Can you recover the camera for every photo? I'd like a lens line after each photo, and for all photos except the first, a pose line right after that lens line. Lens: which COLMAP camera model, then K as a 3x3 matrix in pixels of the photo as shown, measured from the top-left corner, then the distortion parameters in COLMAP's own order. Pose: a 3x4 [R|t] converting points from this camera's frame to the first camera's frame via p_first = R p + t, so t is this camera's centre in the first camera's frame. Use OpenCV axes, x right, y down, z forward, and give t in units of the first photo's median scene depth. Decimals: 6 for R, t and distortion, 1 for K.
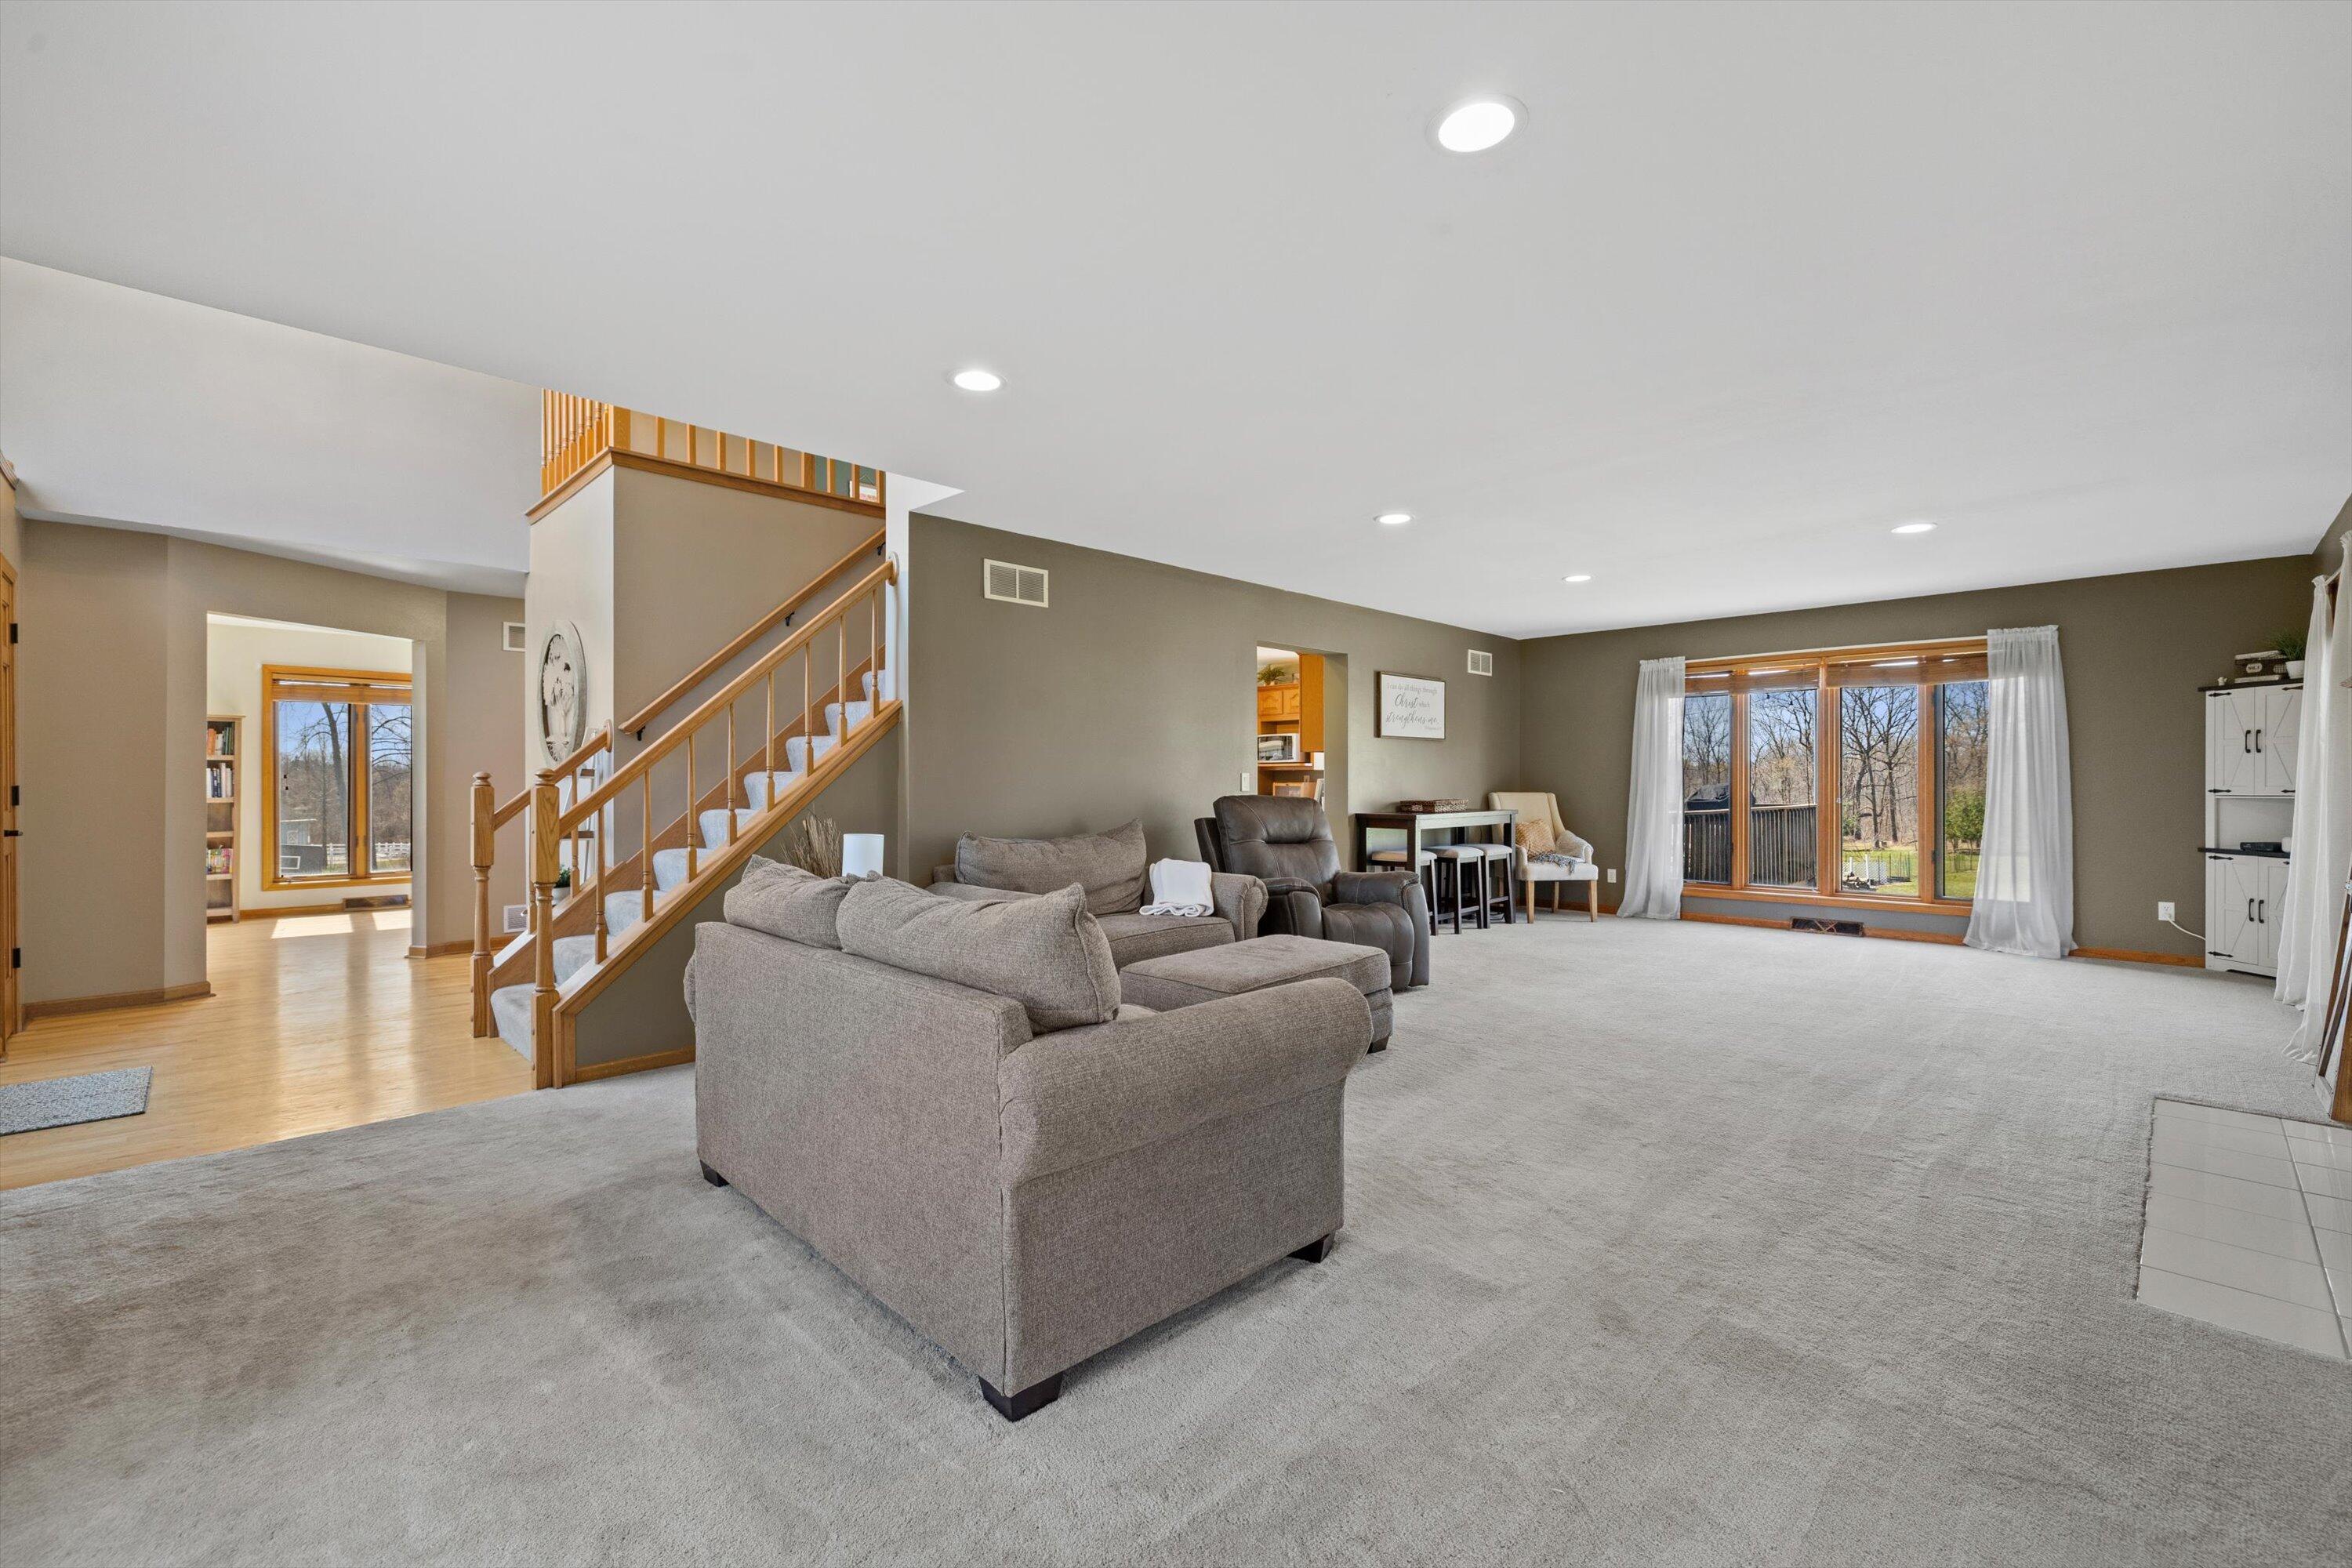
lens RADIAL K [[999.2, 0, 1173.2], [0, 999.2, 774.2], [0, 0, 1]] dist [-0.001291, -0.000149]
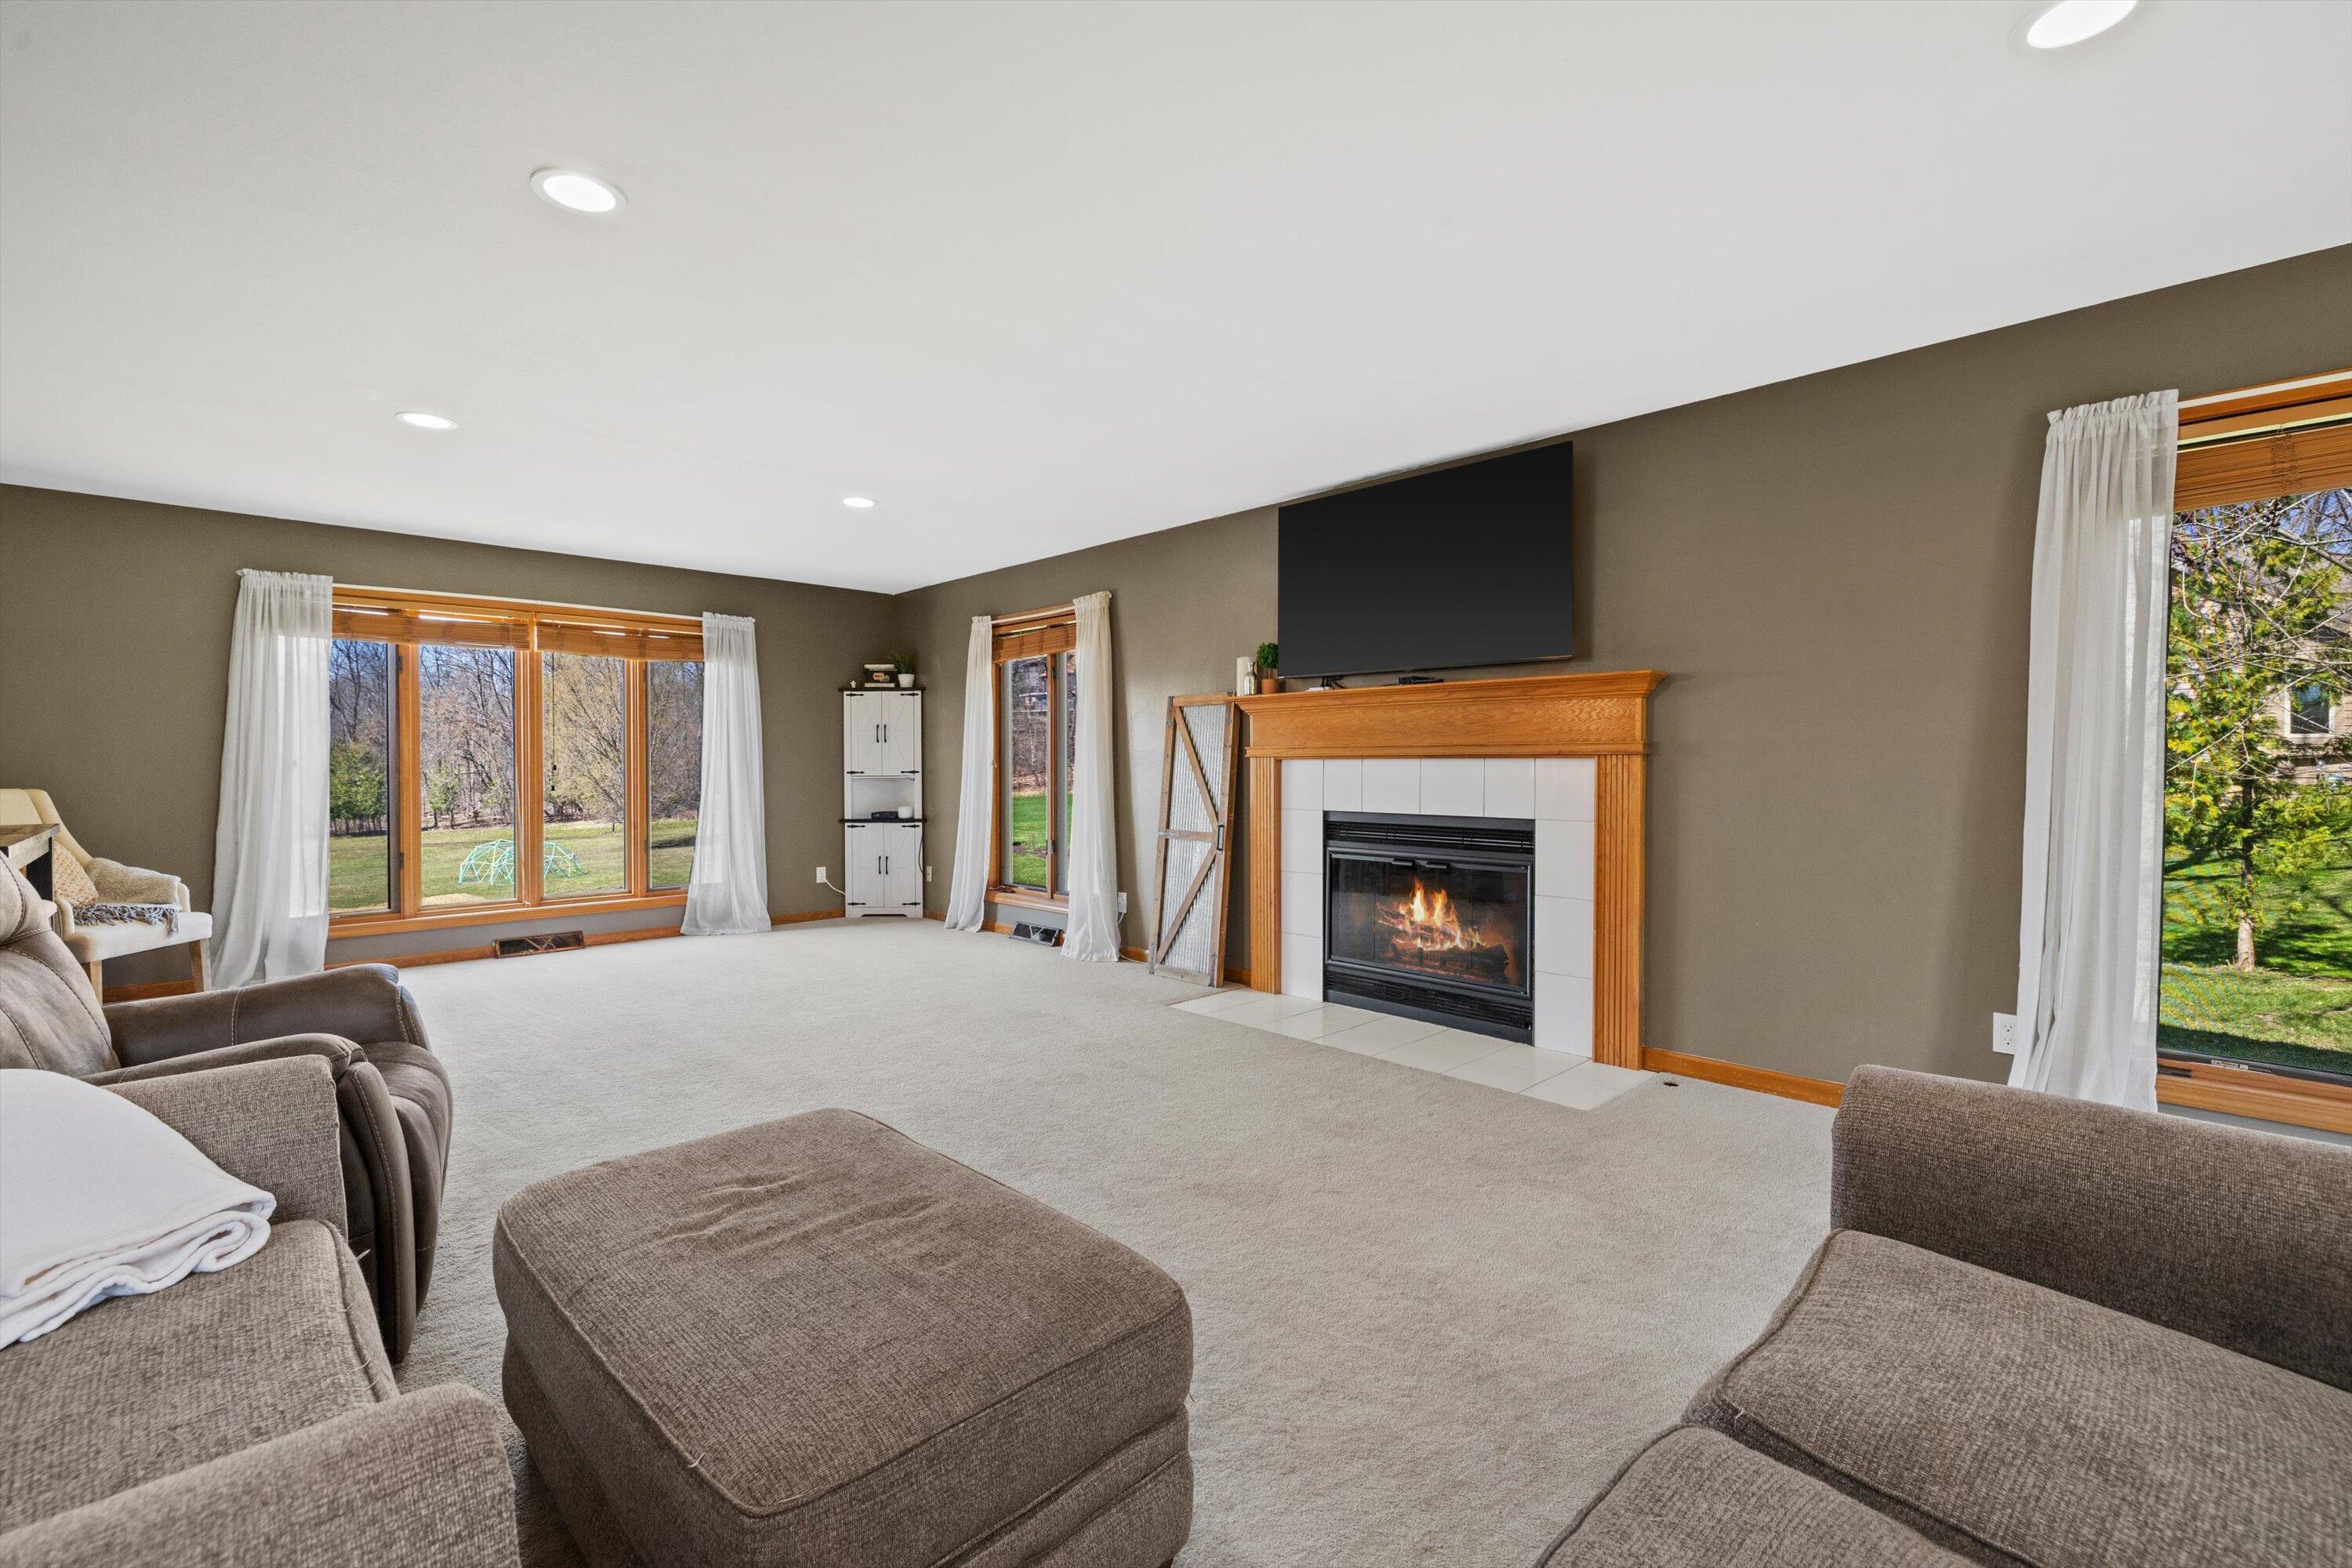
lens RADIAL K [[999.2, 0, 1173.2], [0, 999.2, 774.2], [0, 0, 1]] dist [-0.001291, -0.000149]
pose [[0.012983, -0.010575, 0.999860, -0.169609], [-0.005500, 0.999928, 0.010647, 0.002890], [-0.999901, -0.005638, 0.012924, 0.523645]]
